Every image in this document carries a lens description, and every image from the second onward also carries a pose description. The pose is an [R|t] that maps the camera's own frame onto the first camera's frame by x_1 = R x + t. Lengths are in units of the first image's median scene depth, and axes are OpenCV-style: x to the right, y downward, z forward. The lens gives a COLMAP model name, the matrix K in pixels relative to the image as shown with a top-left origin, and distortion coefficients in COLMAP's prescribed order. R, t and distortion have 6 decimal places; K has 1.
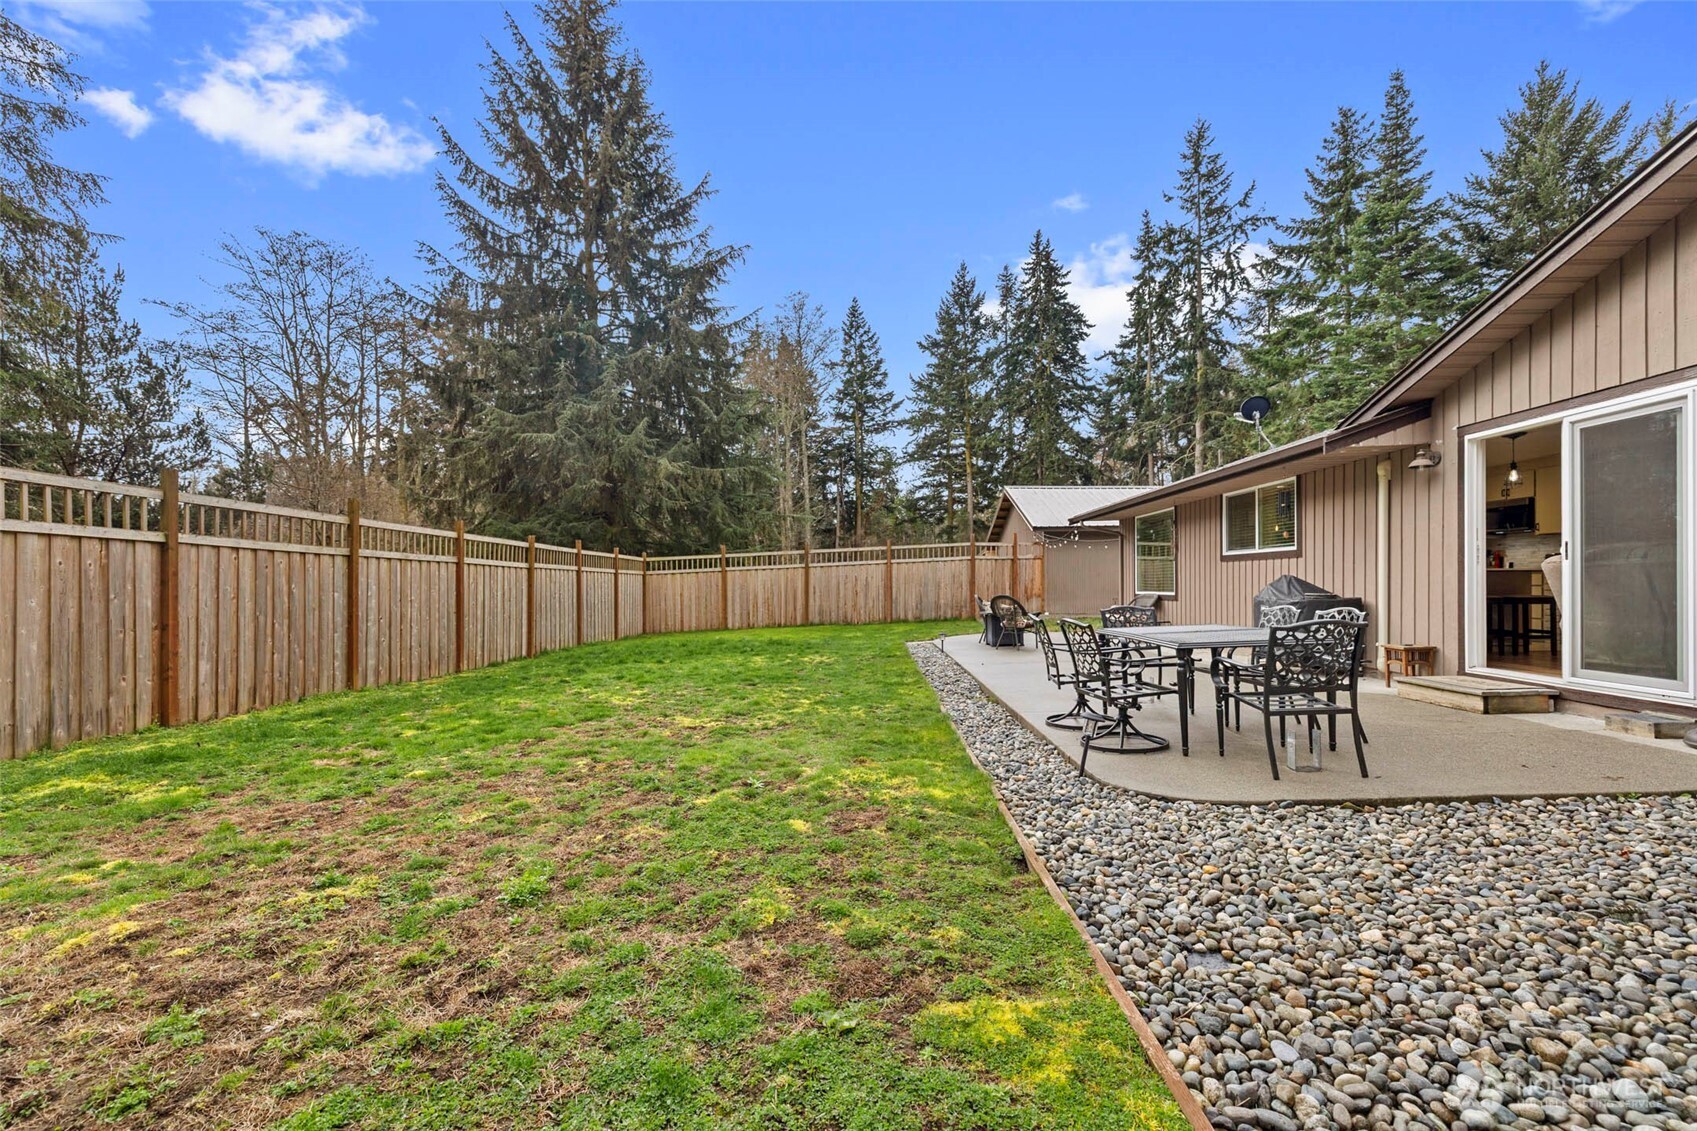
lens RADIAL K [[724.6, 0, 847.2], [0, 724.6, 577.1], [0, 0, 1]] dist [0.001373, 0.000801]
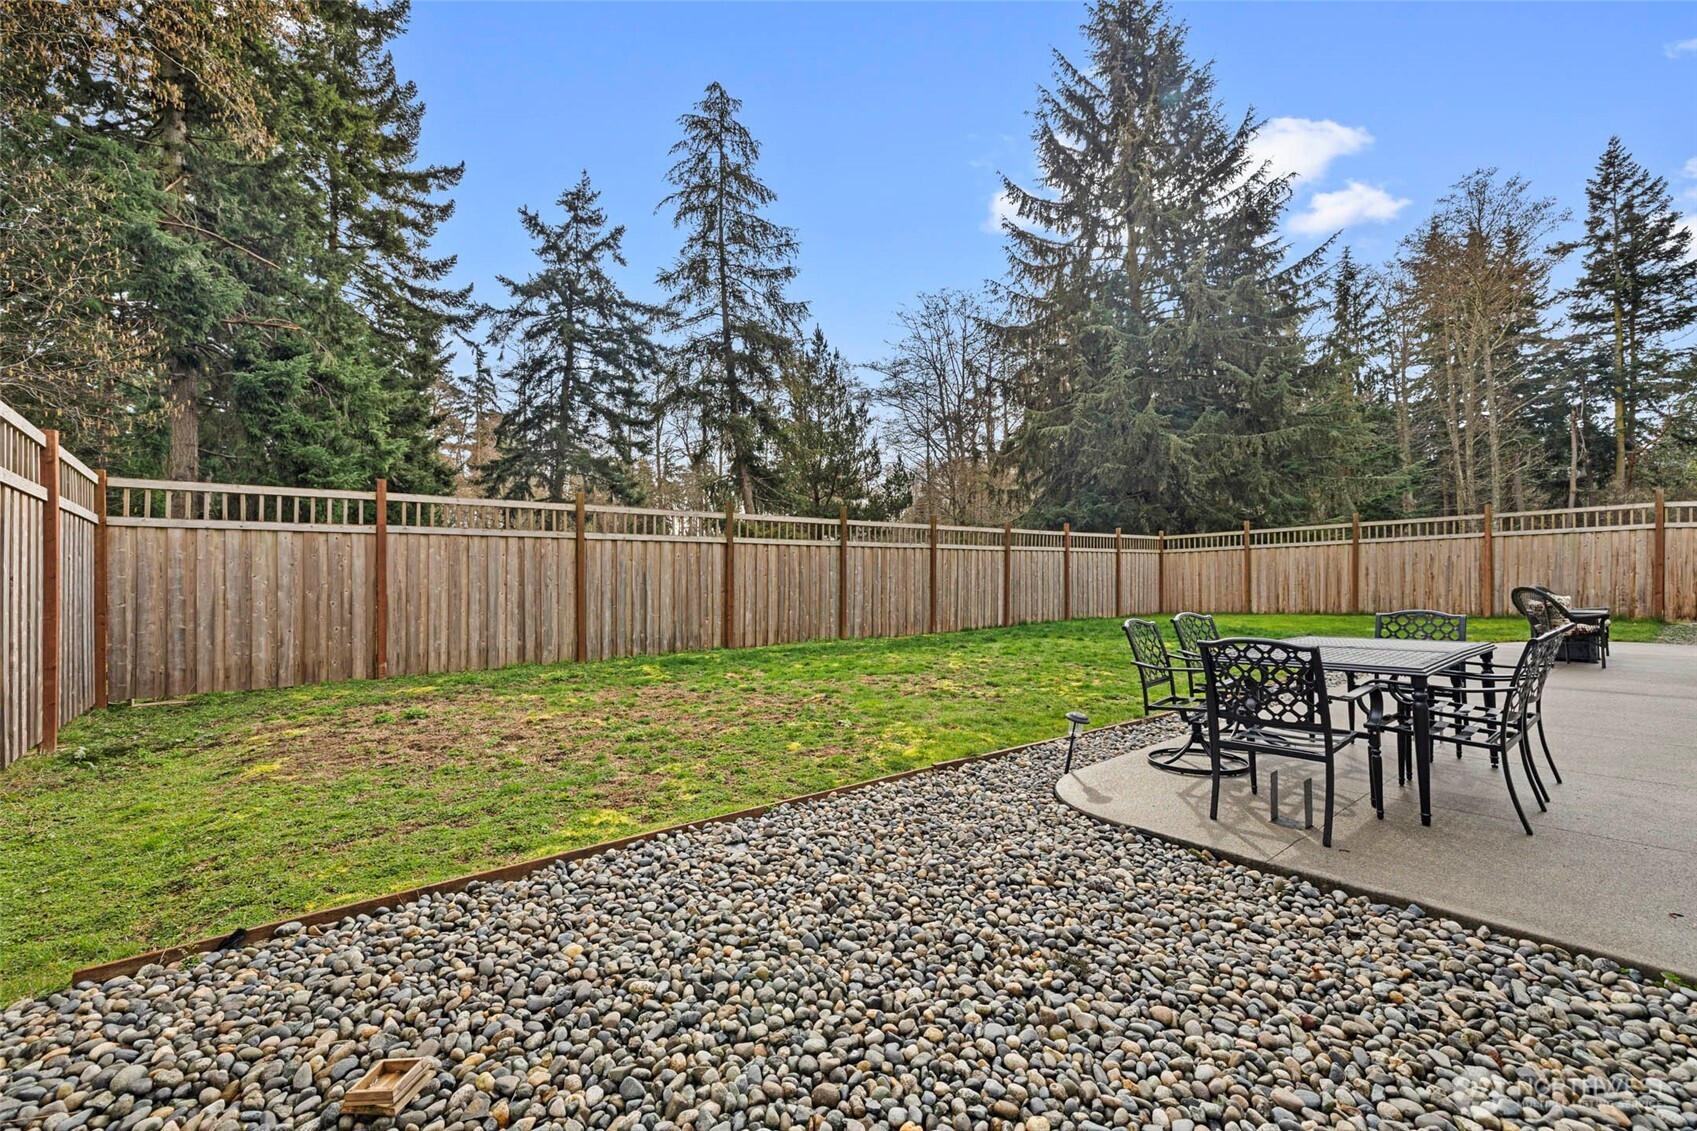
lens RADIAL K [[724.6, 0, 846.1], [0, 724.6, 560.7], [0, 0, 1]] dist [0.001373, 0.000801]
pose [[0.658471, 0.006249, -0.752580, 0.167249], [0.005636, 0.999897, 0.013233, -0.007925], [0.752585, -0.012955, 0.658368, 0.017493]]
